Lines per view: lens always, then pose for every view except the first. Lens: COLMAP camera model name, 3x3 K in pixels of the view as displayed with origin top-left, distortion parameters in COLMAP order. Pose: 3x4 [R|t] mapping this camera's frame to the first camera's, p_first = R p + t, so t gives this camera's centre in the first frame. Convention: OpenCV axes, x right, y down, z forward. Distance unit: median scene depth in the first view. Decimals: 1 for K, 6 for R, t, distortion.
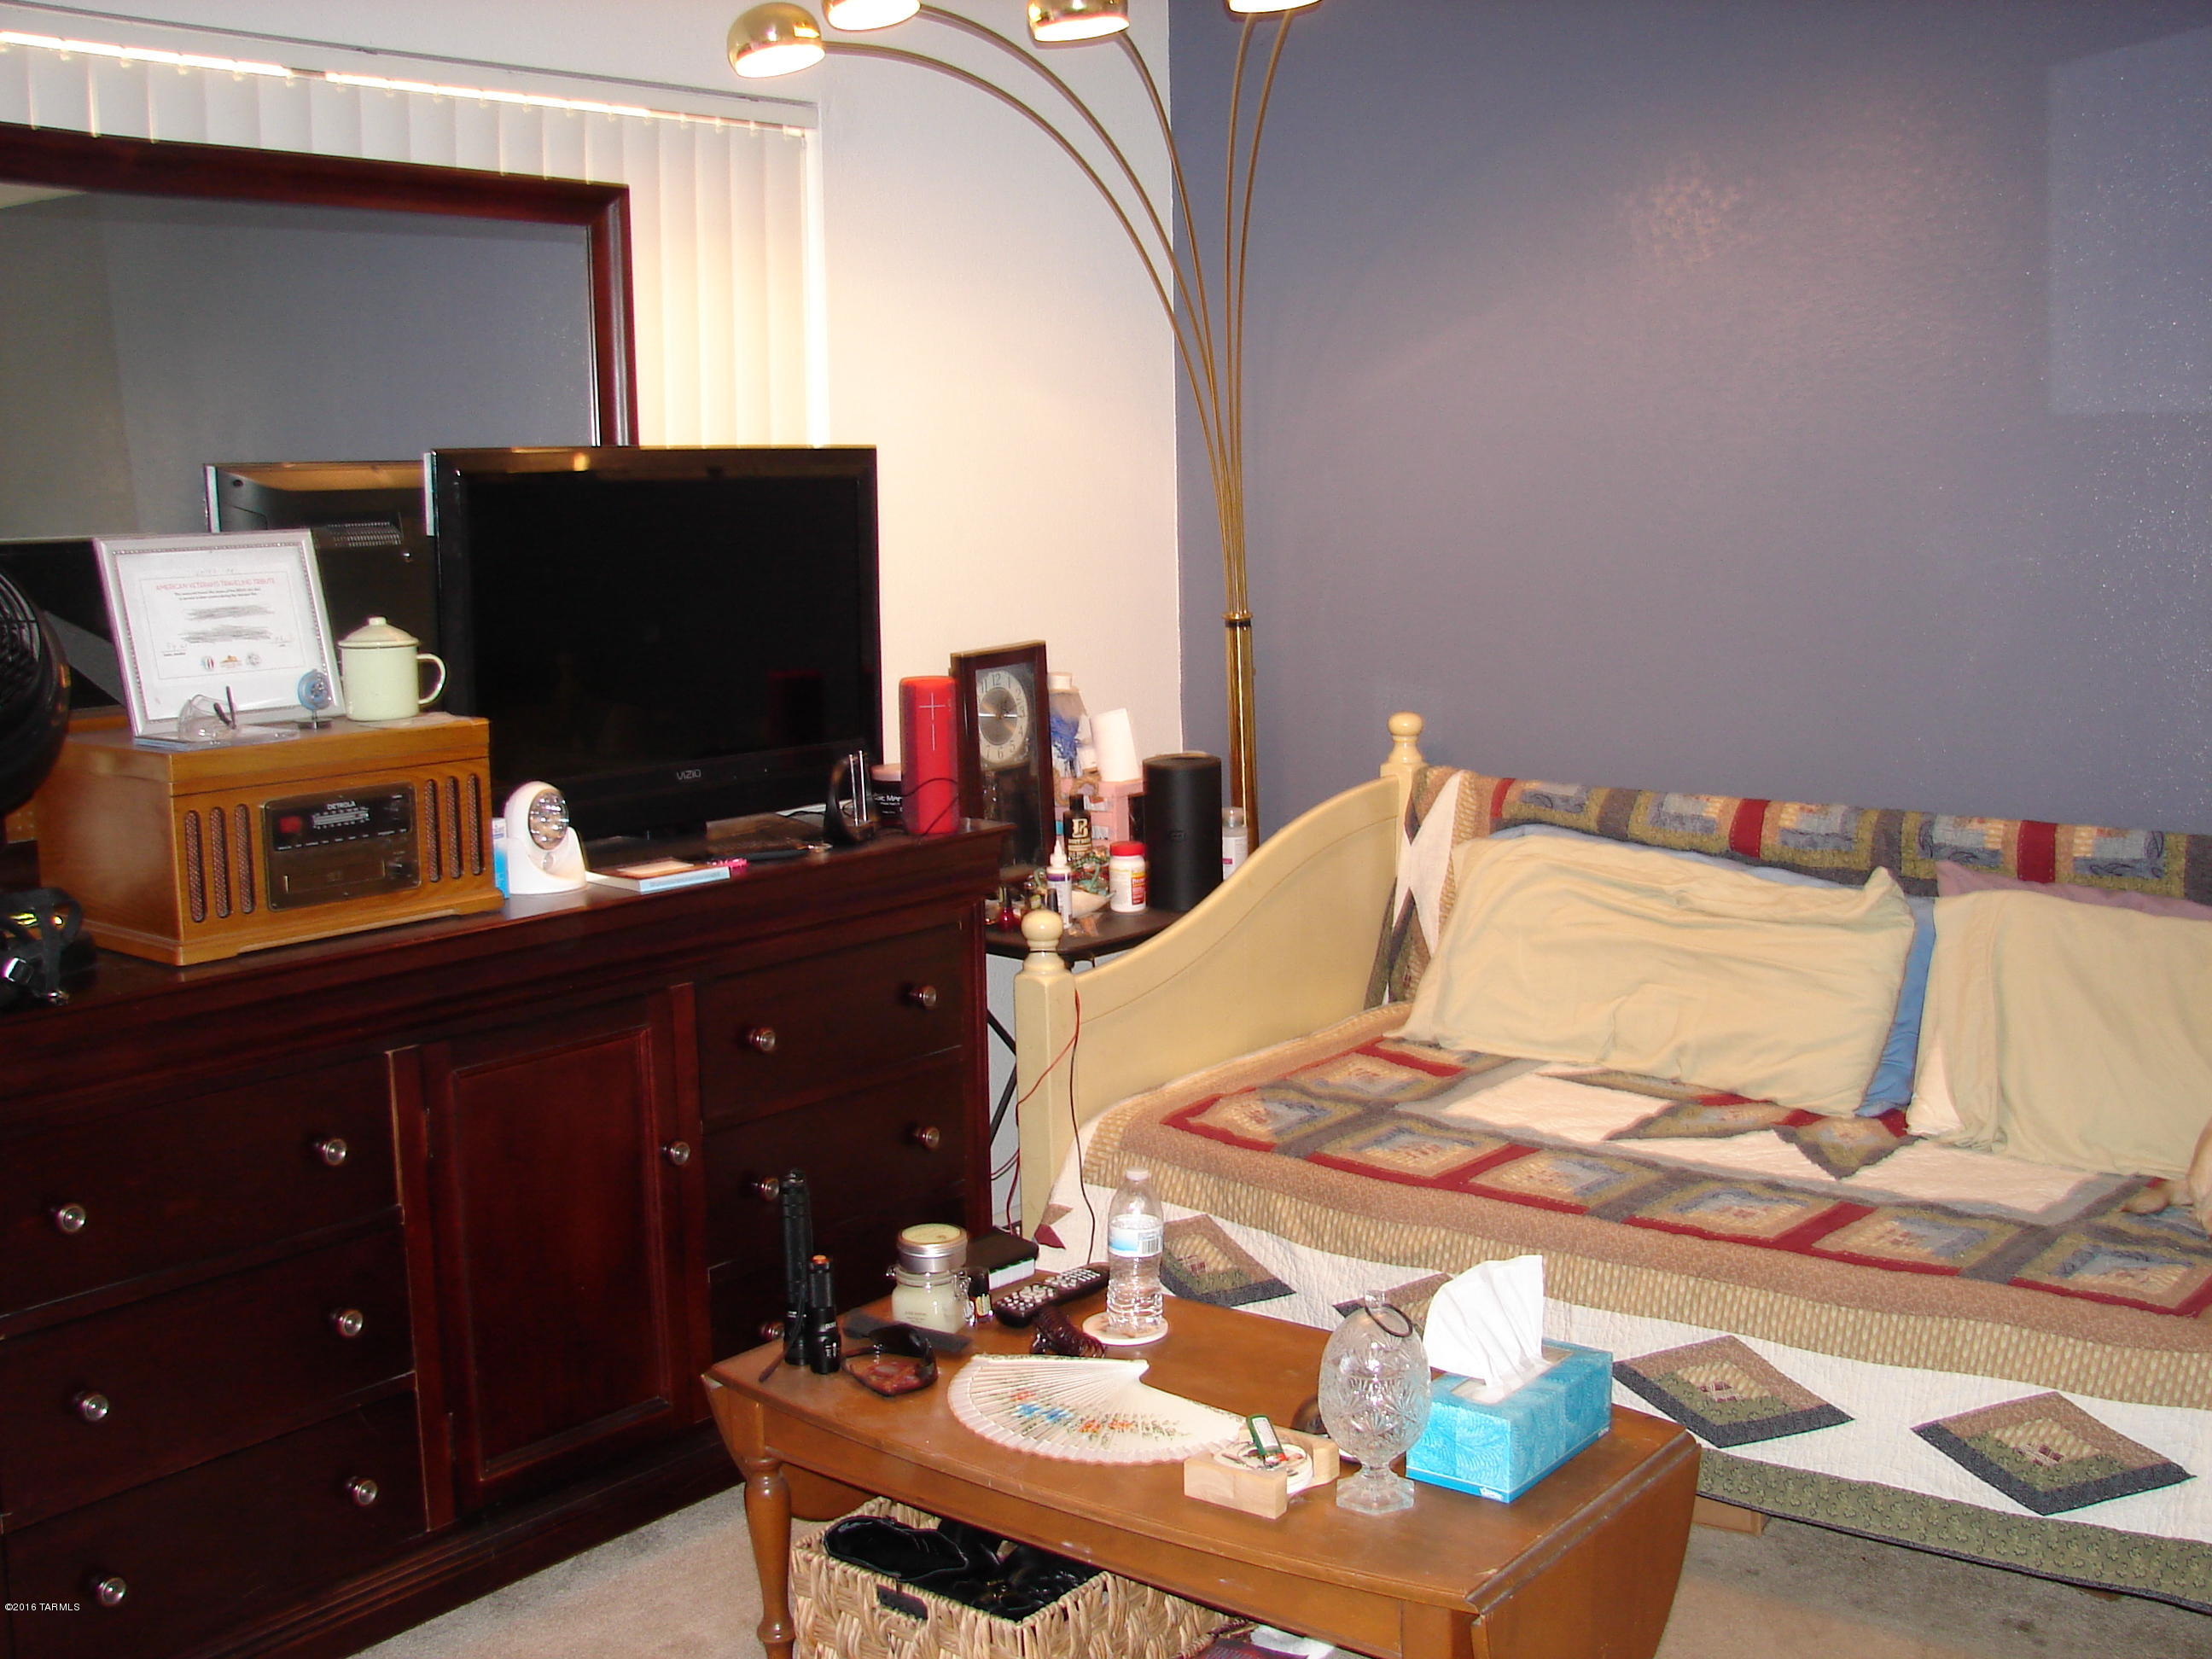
lens RADIAL K [[2315.1, 0, 1106.0], [0, 2315.1, 829.5], [0, 0, 1]] dist [-0.195417, 0.204023]
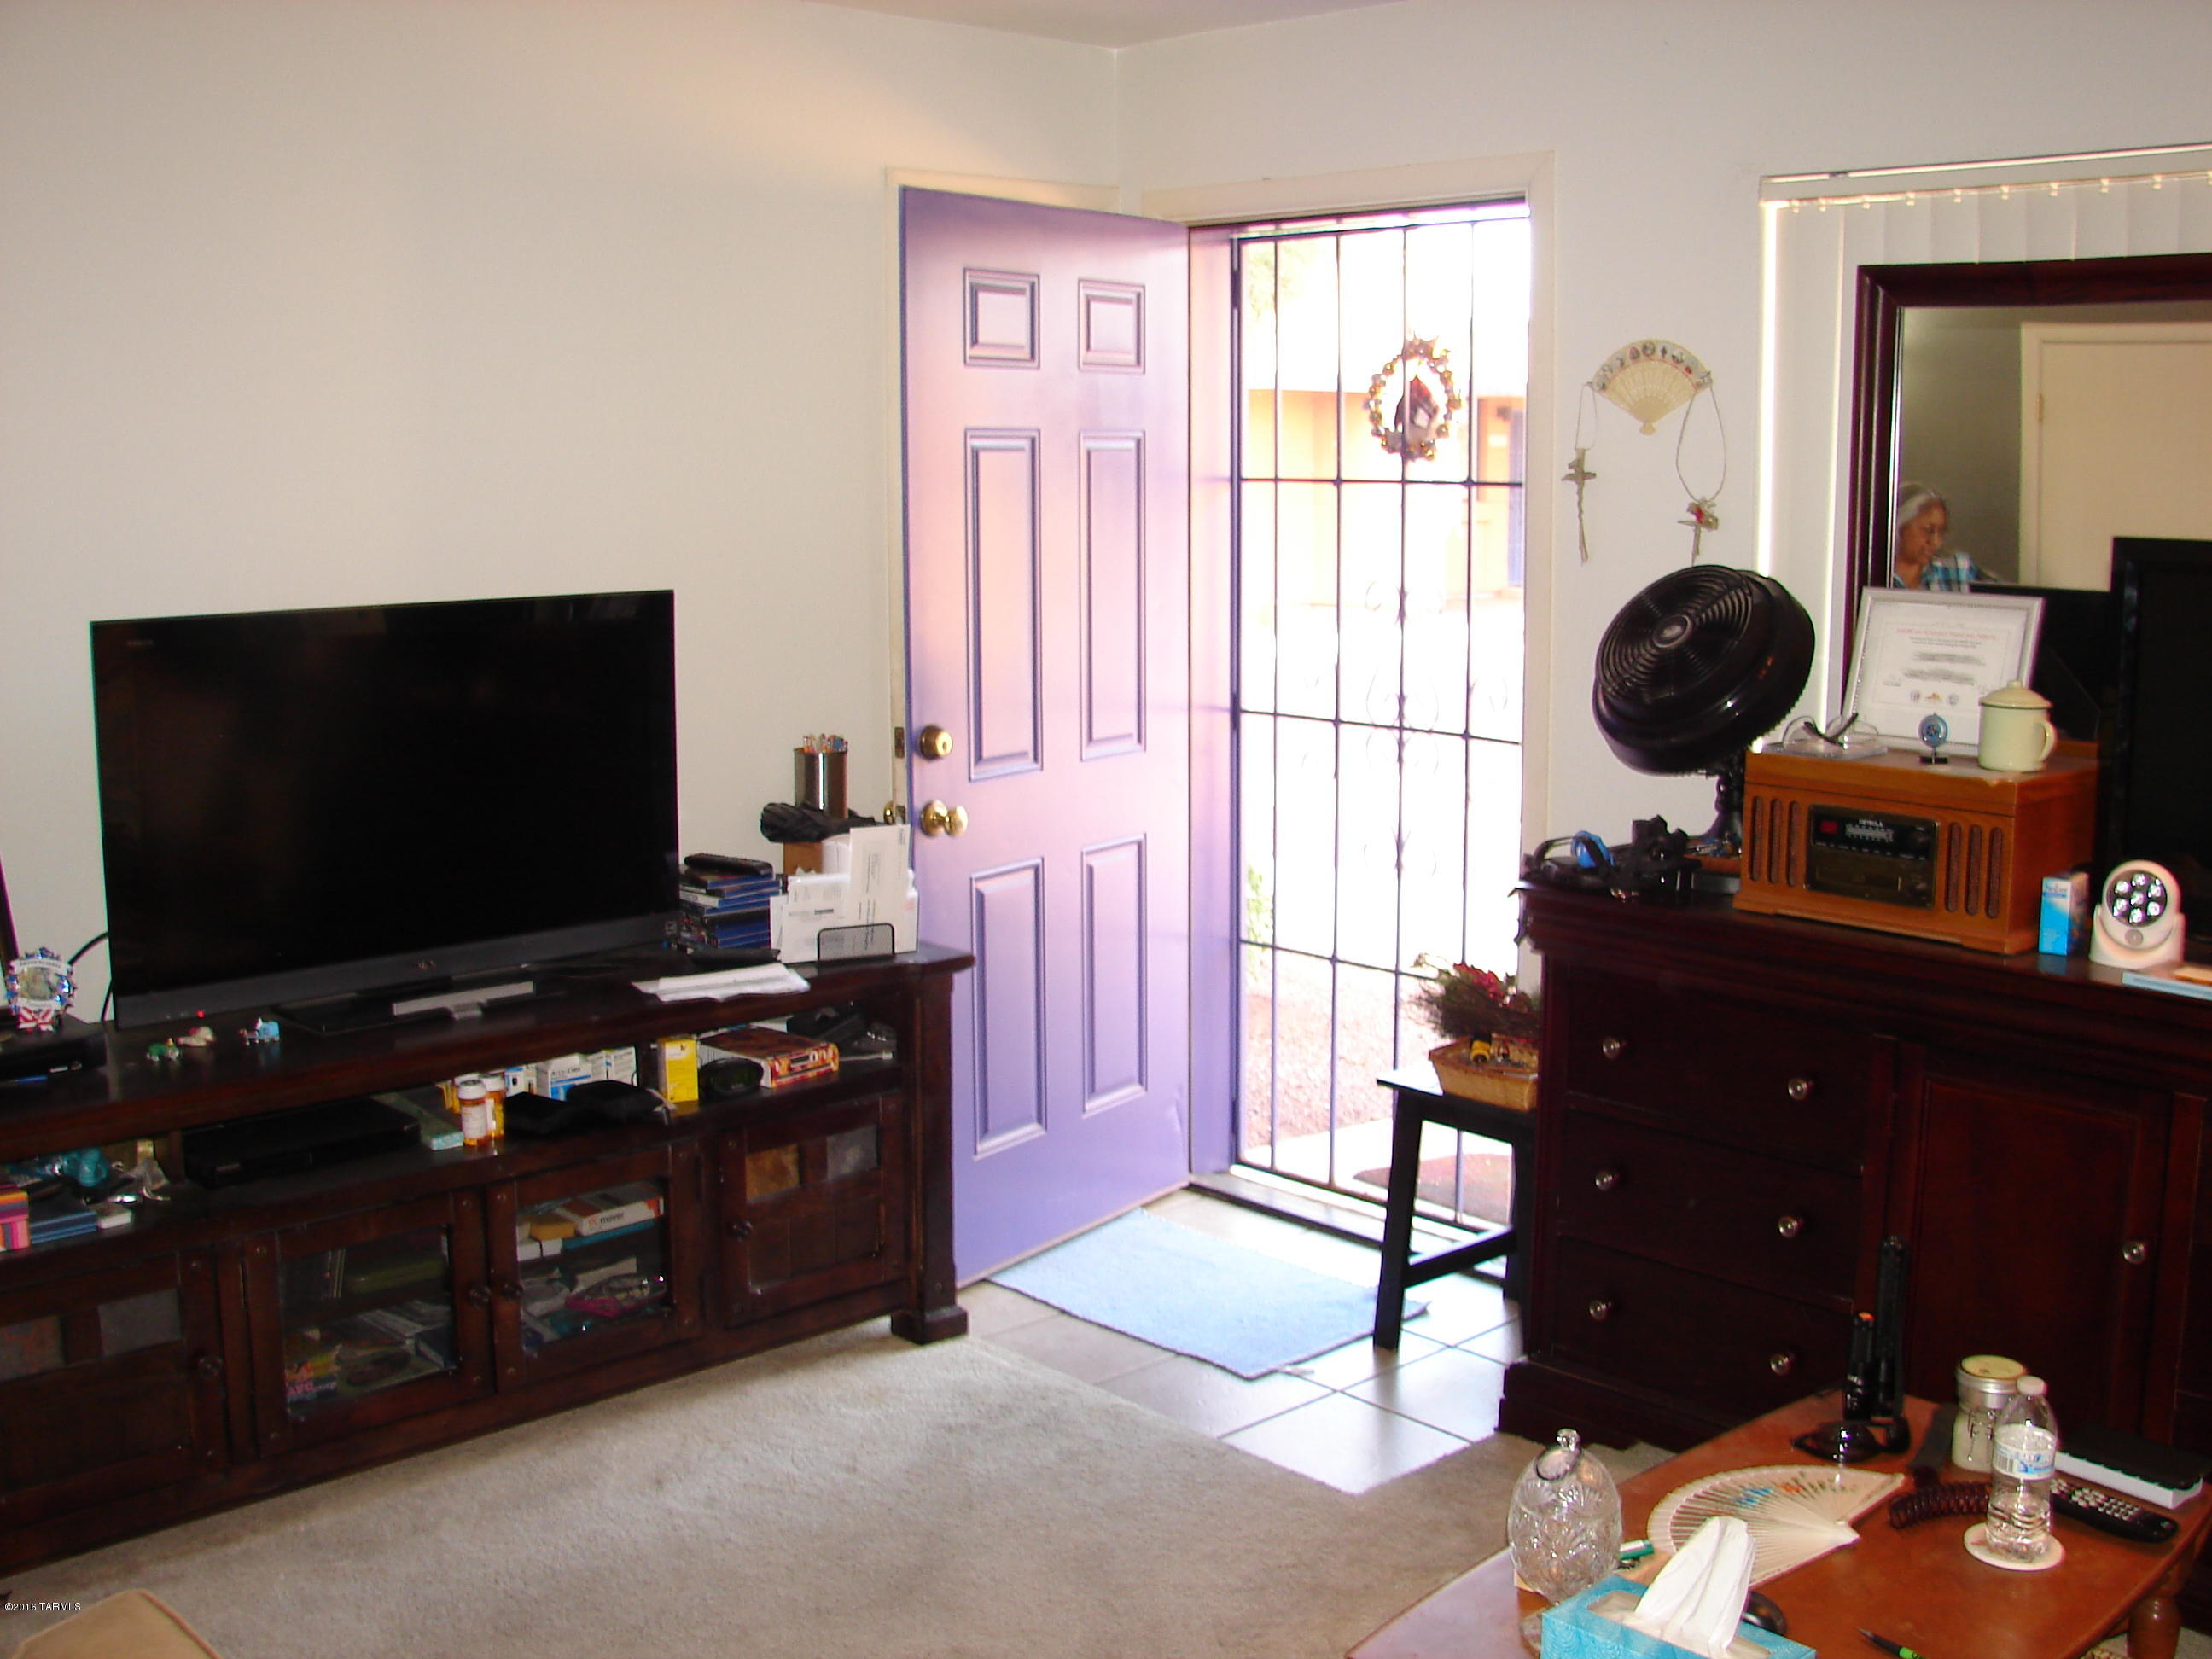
lens RADIAL K [[2315.1, 0, 1106.0], [0, 2315.1, 829.5], [0, 0, 1]] dist [-0.195417, 0.204023]
pose [[-0.139648, 0.172759, -0.975014, 0.875612], [-0.153890, 0.968912, 0.193719, -0.173944], [0.978170, 0.177097, -0.108721, 0.713720]]
